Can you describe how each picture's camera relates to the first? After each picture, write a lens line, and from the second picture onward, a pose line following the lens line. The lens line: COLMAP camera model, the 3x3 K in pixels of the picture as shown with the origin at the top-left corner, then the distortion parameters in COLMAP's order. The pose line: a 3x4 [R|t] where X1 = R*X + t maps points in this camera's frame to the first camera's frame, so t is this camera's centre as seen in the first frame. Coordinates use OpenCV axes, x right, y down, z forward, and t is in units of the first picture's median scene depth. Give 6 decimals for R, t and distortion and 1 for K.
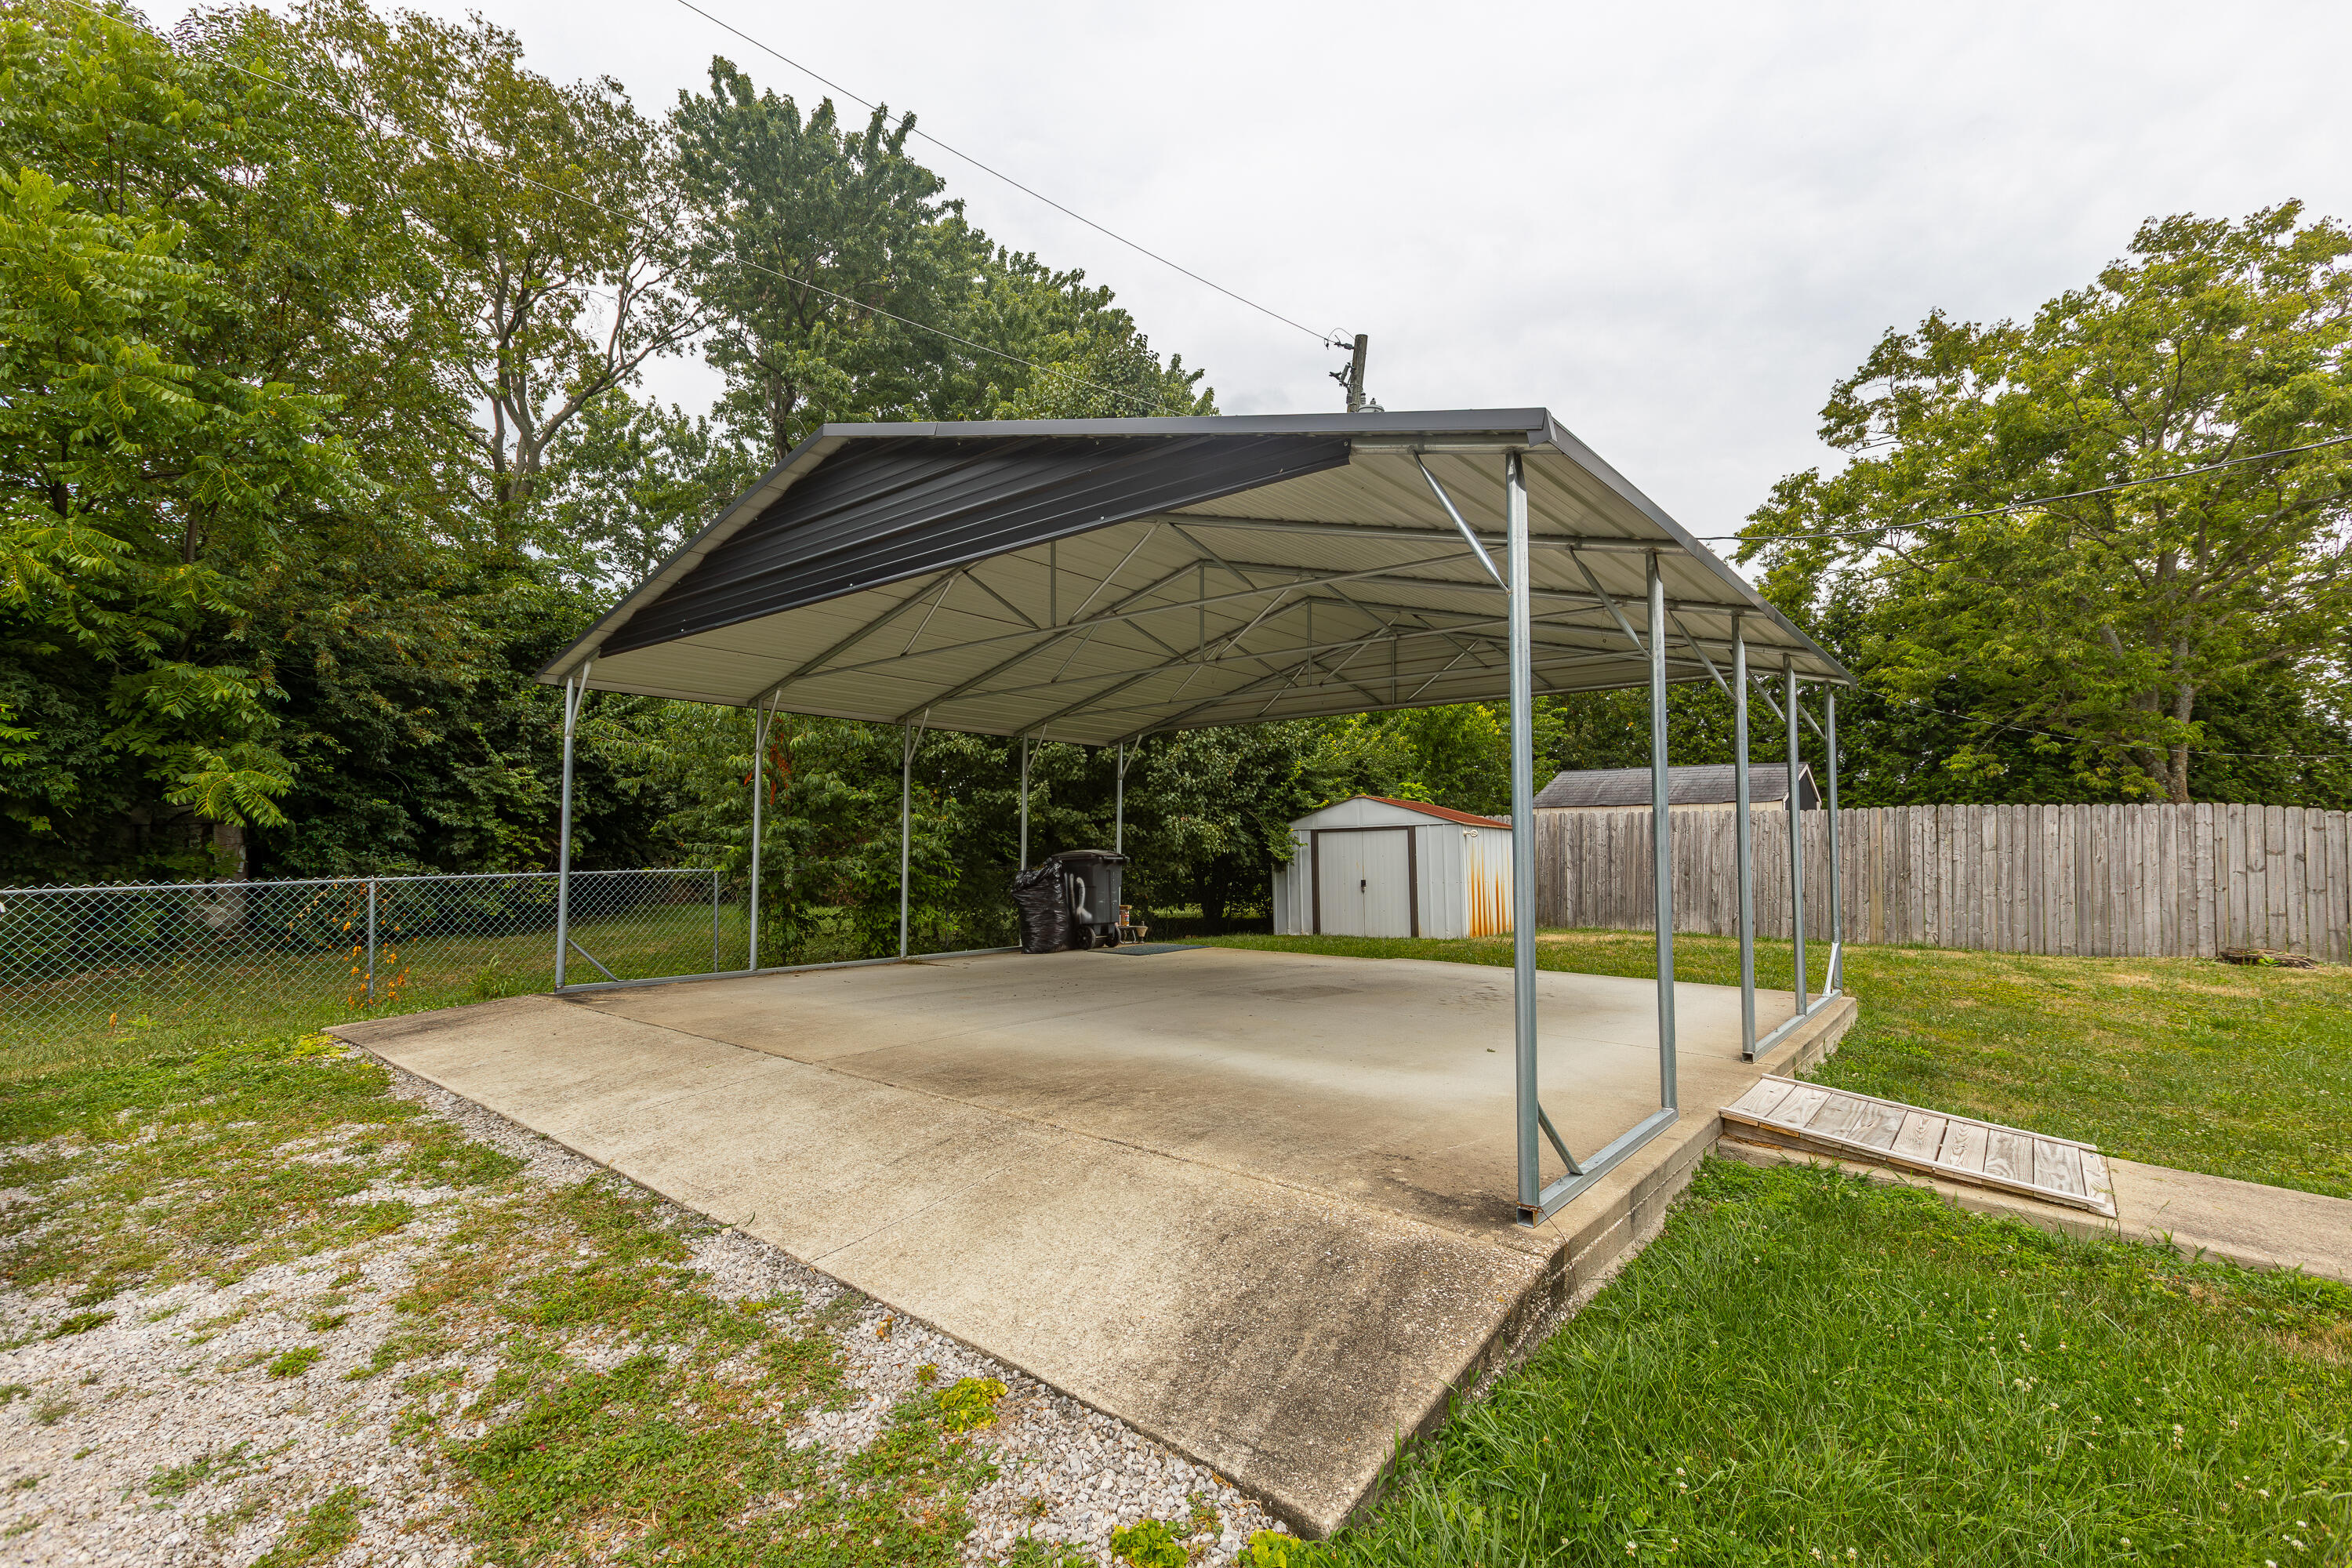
lens RADIAL K [[1045.7, 0, 1176.0], [0, 1045.7, 784.0], [0, 0, 1]] dist [0.000151, 0.000000]
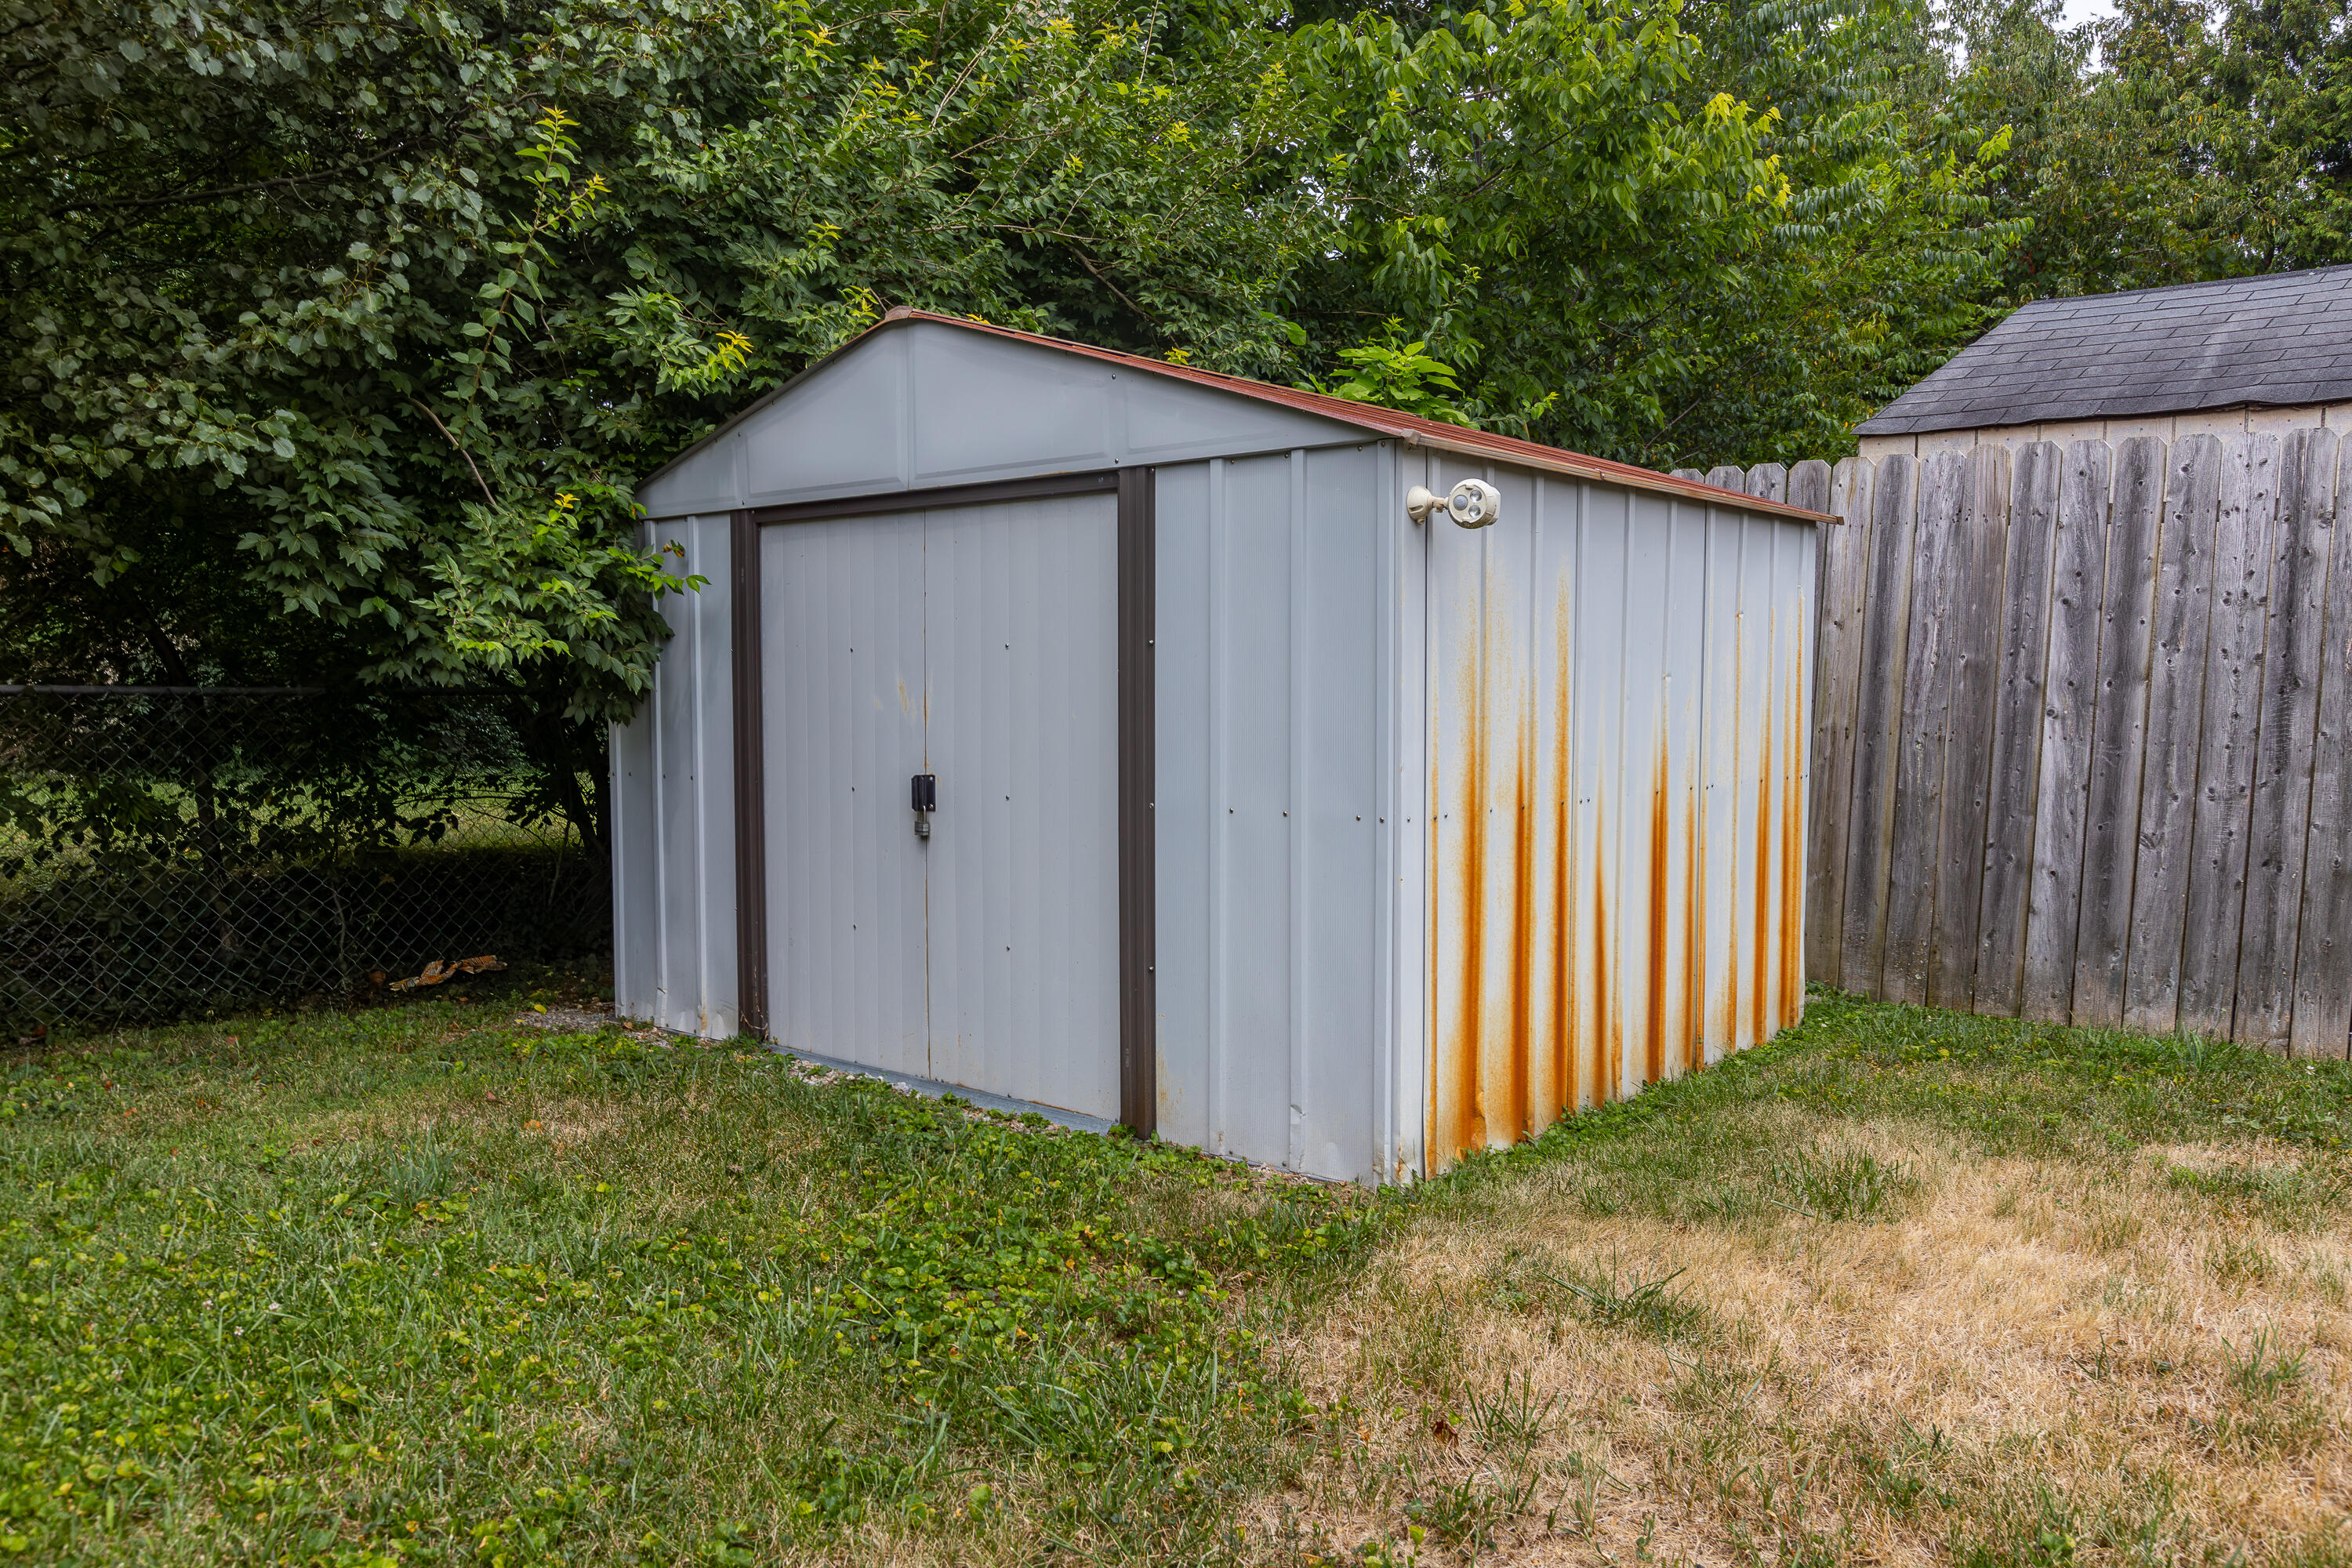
lens RADIAL K [[1833.1, 0, 1176.0], [0, 1833.1, 784.0], [0, 0, 1]] dist [0.001779, 0.000783]
pose [[0.999019, 0.009783, -0.043183, 0.225989], [-0.003501, 0.989685, 0.143218, 0.044195], [0.044139, -0.142927, 0.988749, 0.653291]]
